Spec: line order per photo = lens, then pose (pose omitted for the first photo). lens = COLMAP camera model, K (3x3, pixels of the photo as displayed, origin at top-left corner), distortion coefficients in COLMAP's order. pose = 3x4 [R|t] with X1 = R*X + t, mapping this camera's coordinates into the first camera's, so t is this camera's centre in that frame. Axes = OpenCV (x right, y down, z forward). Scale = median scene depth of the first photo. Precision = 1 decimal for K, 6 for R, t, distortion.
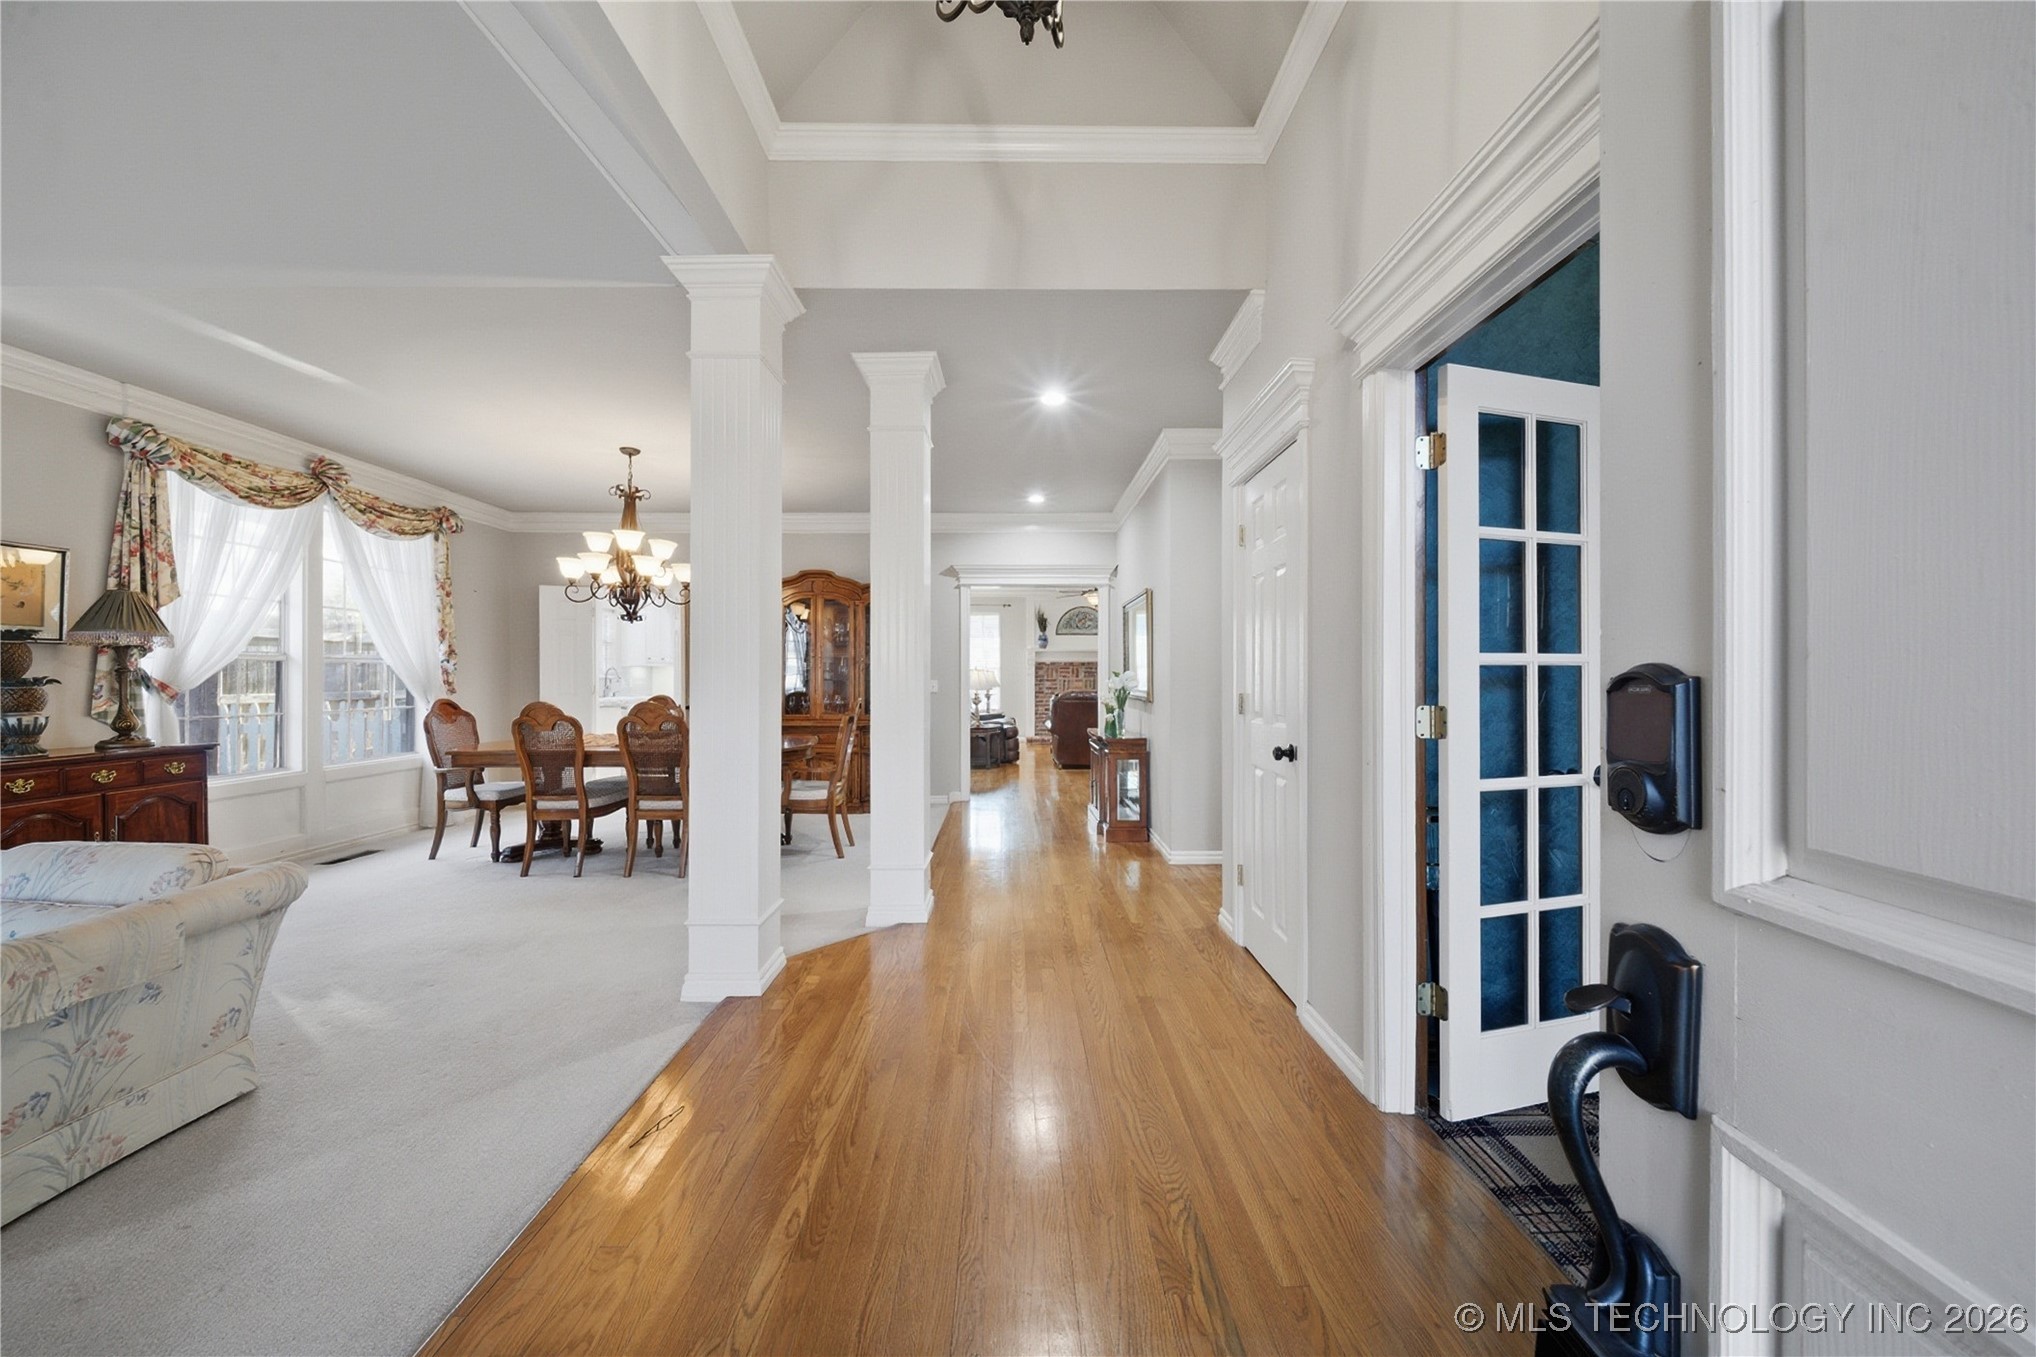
lens RADIAL K [[719.2, 0, 1014.5], [0, 719.2, 680.3], [0, 0, 1]] dist [-0.001732, -0.000552]
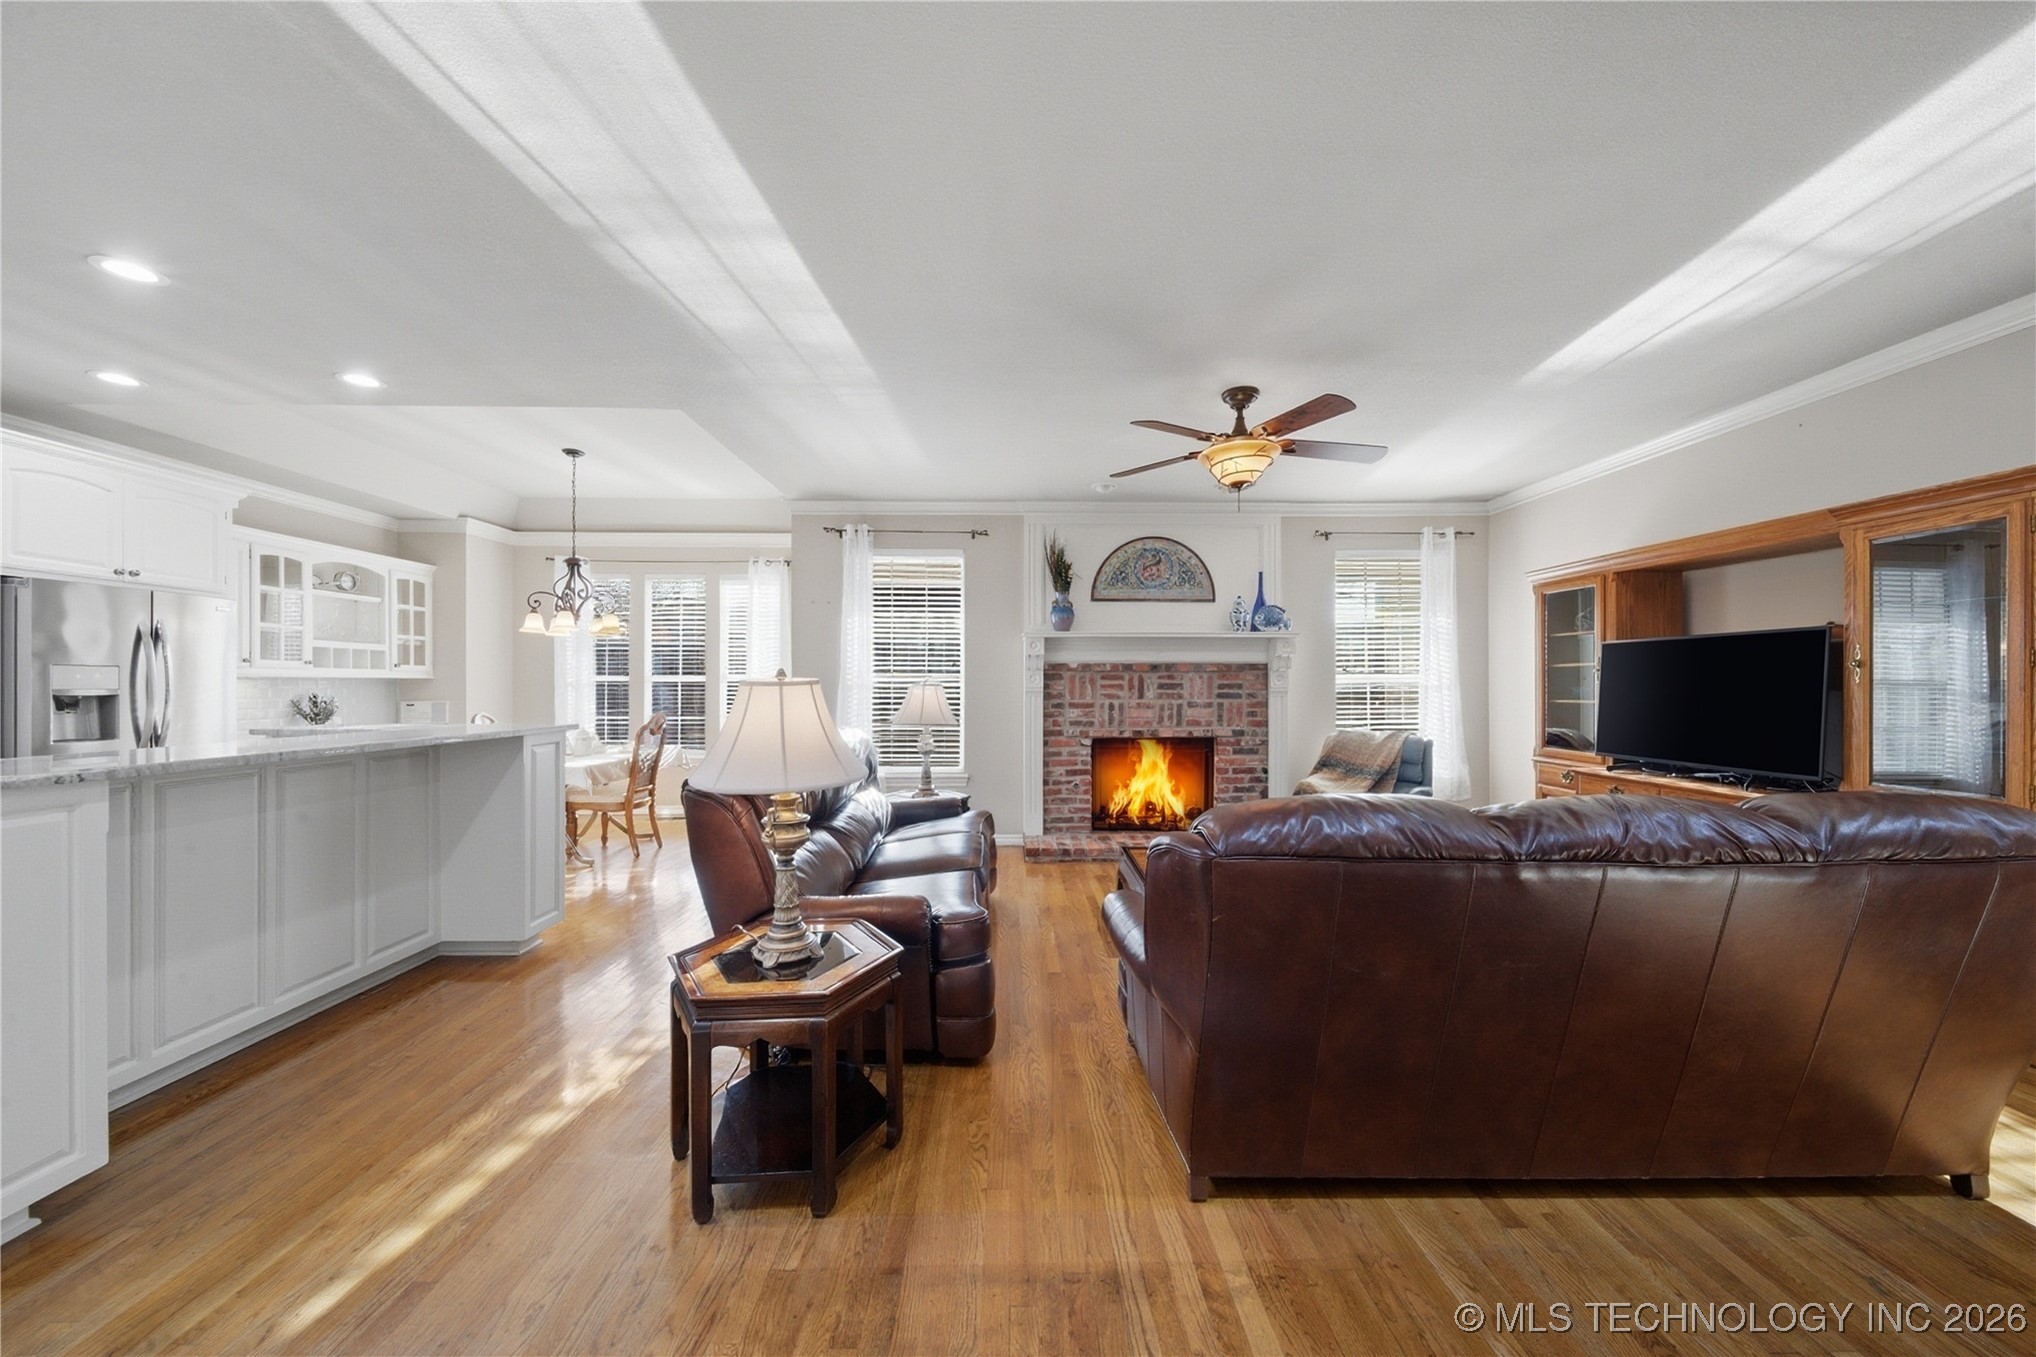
lens RADIAL K [[719.2, 0, 1014.5], [0, 719.2, 680.3], [0, 0, 1]] dist [-0.001732, -0.000552]
pose [[0.999990, 0.000564, -0.004503, 0.013041], [-0.000602, 0.999965, -0.008390, -0.011137], [0.004499, 0.008392, 0.999955, 0.566914]]
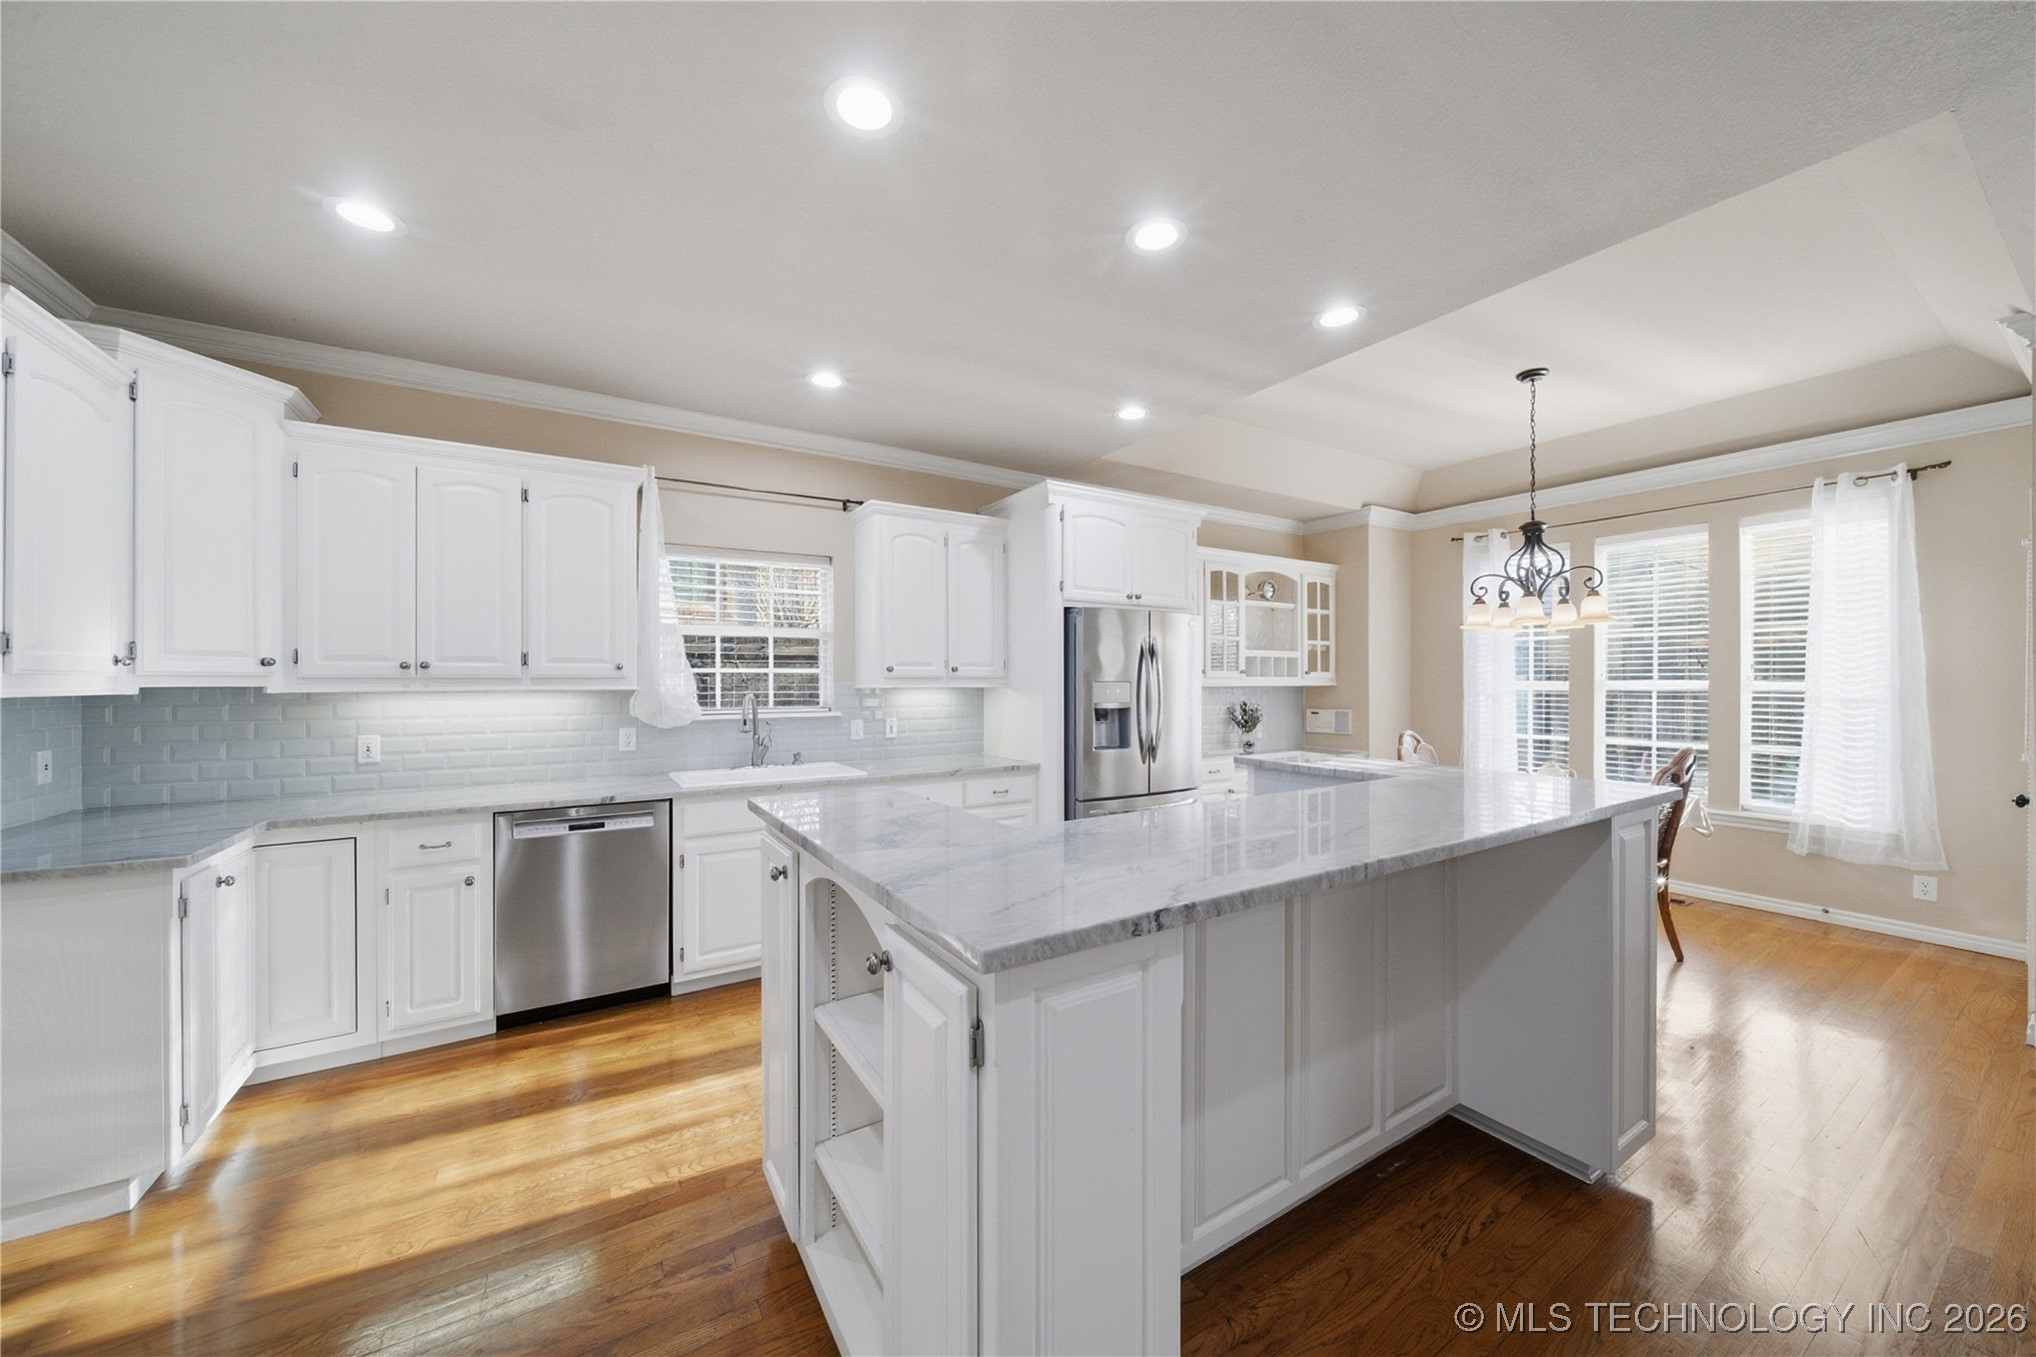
lens RADIAL K [[719.2, 0, 1014.5], [0, 719.2, 680.3], [0, 0, 1]] dist [-0.001732, -0.000552]
pose [[0.513875, 0.001548, -0.857863, -0.098477], [-0.001402, 0.999999, 0.000965, -0.019766], [0.857864, 0.000707, 0.513877, 0.643489]]
